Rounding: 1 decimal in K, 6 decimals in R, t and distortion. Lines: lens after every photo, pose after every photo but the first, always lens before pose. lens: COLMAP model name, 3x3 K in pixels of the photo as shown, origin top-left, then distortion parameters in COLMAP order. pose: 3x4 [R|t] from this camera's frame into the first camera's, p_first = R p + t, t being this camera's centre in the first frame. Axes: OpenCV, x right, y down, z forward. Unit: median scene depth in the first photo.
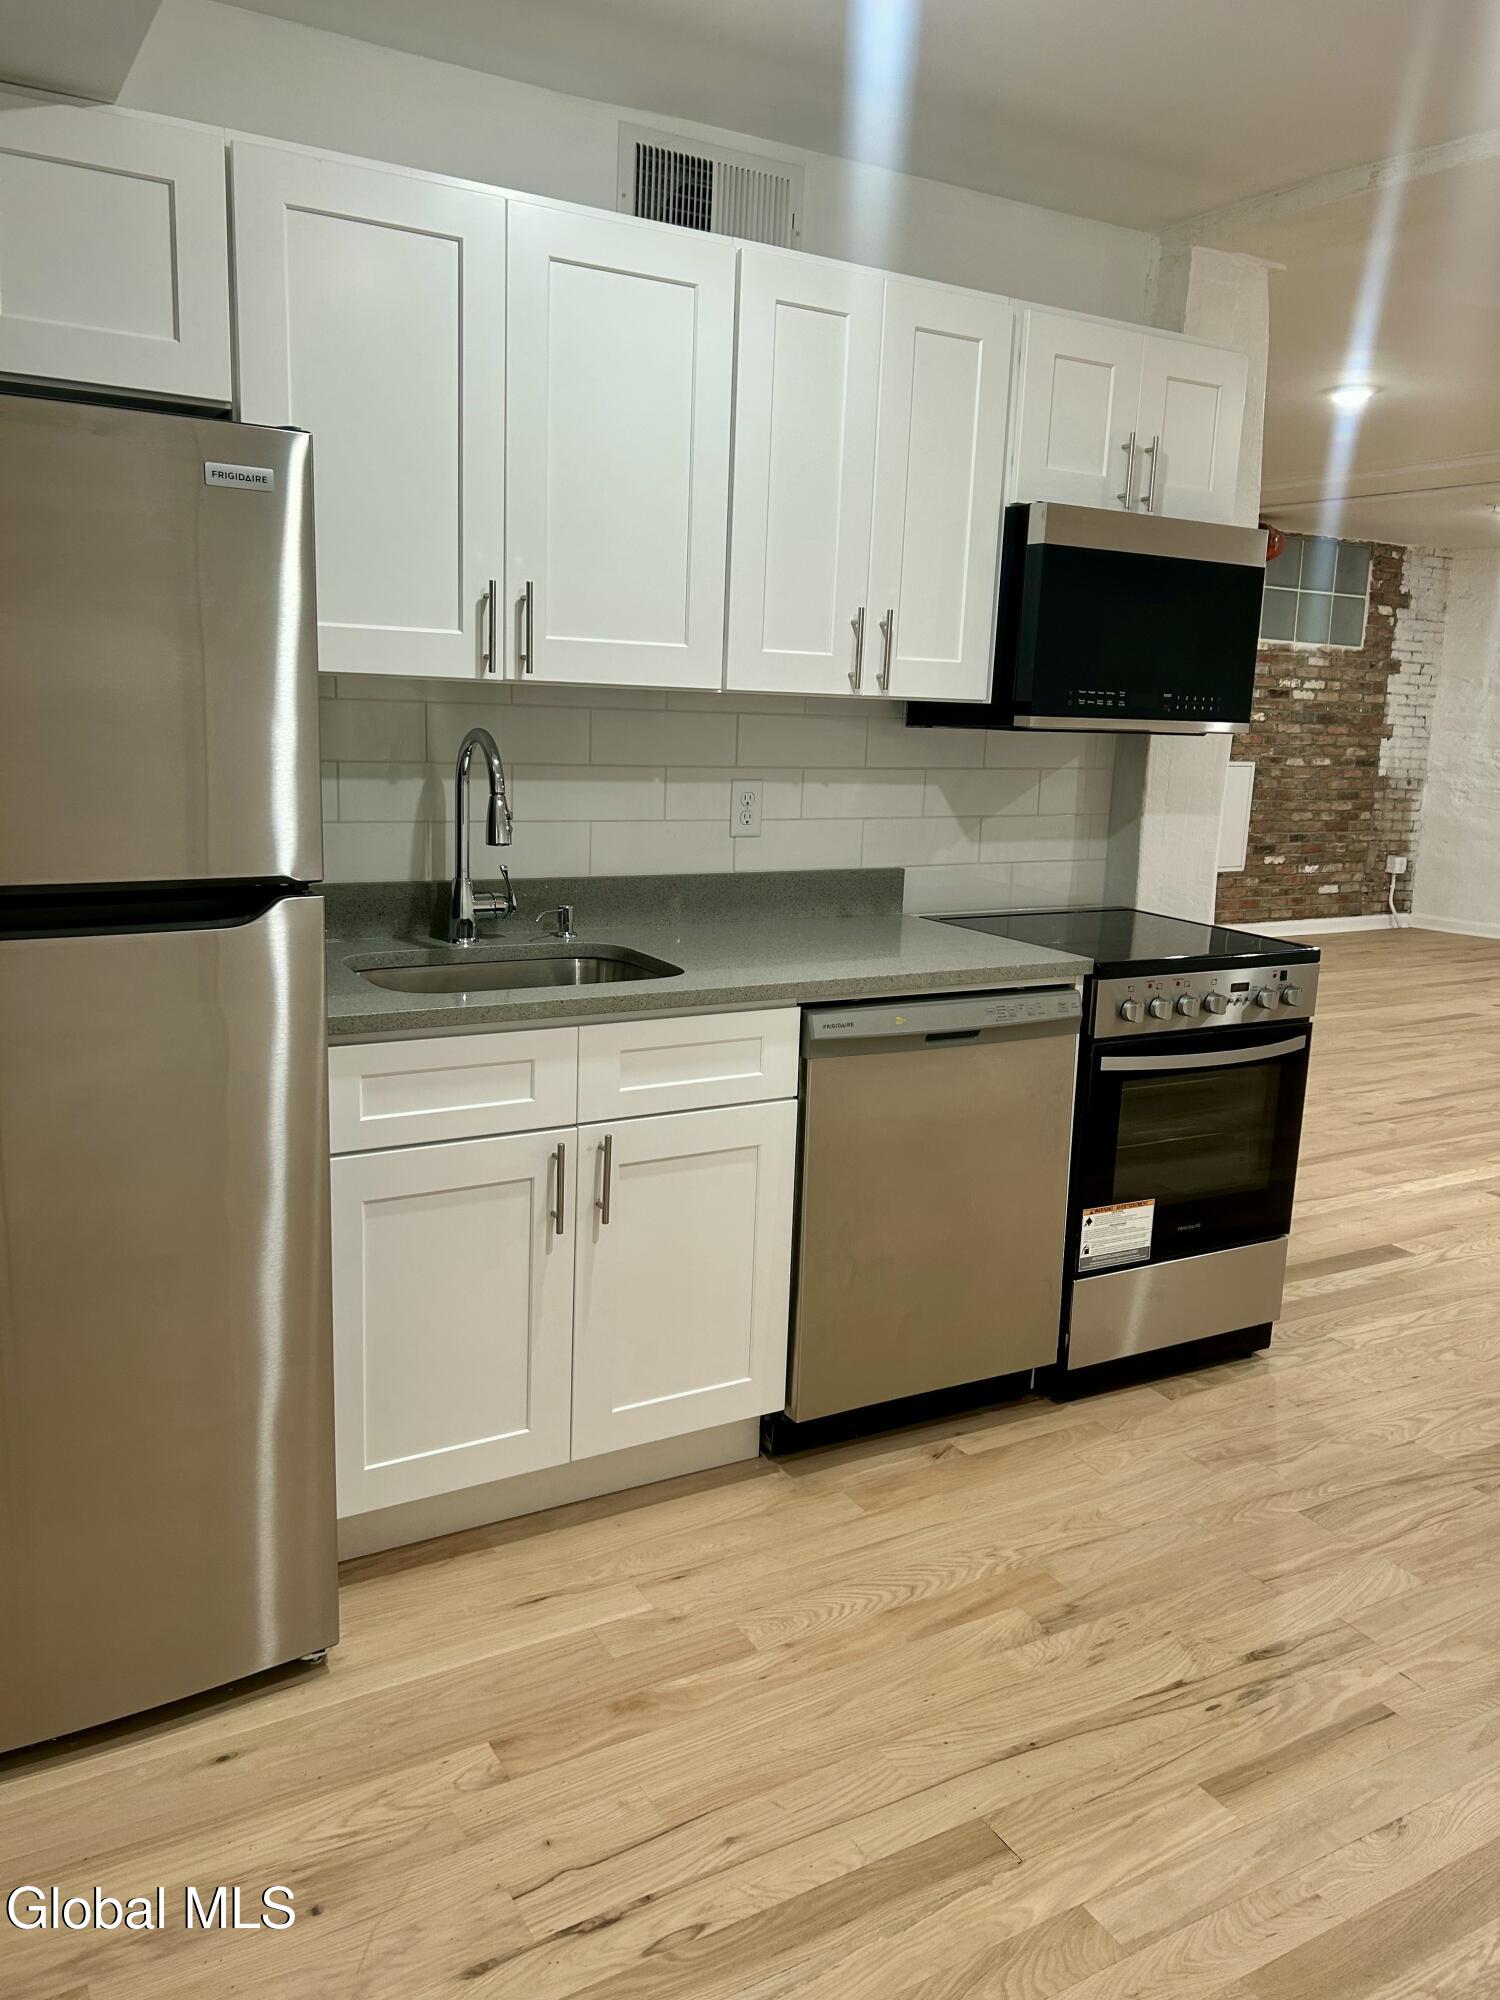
lens RADIAL K [[1517.9, 0, 754.7], [0, 1517.9, 977.8], [0, 0, 1]] dist [0.044176, -0.045873]
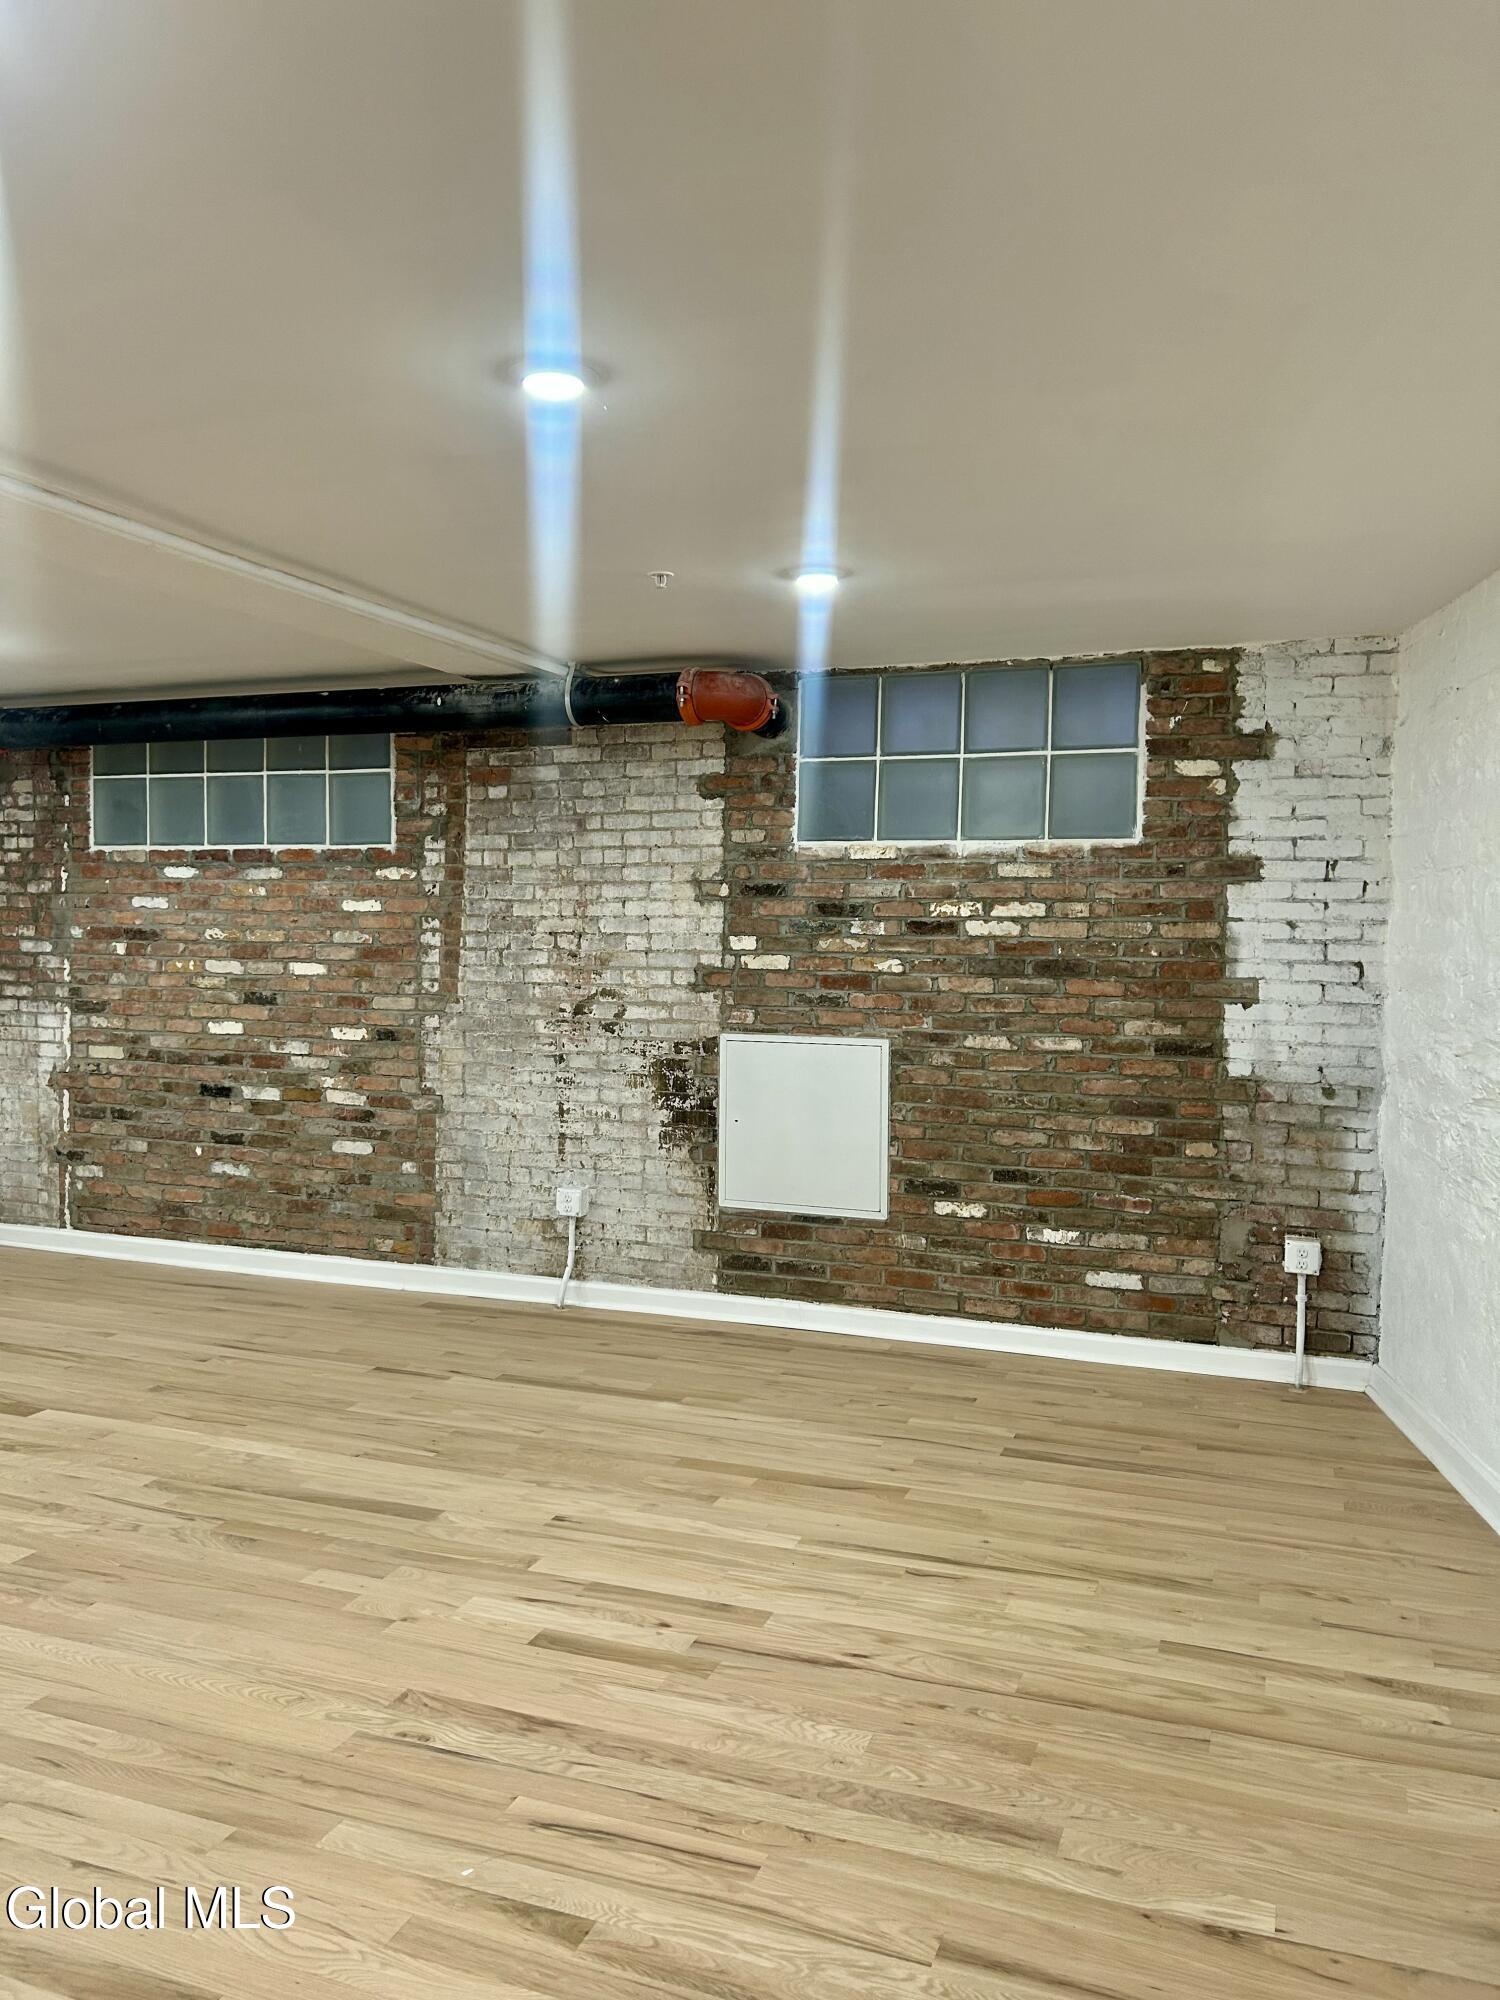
lens RADIAL K [[1513.2, 0, 744.8], [0, 1513.2, 989.9], [0, 0, 1]] dist [0.052824, -0.053570]
pose [[0.617456, -0.002998, -0.786599, 0.741107], [-0.133703, 0.985041, -0.108707, -0.085784], [0.775159, 0.172292, 0.607819, 0.573560]]
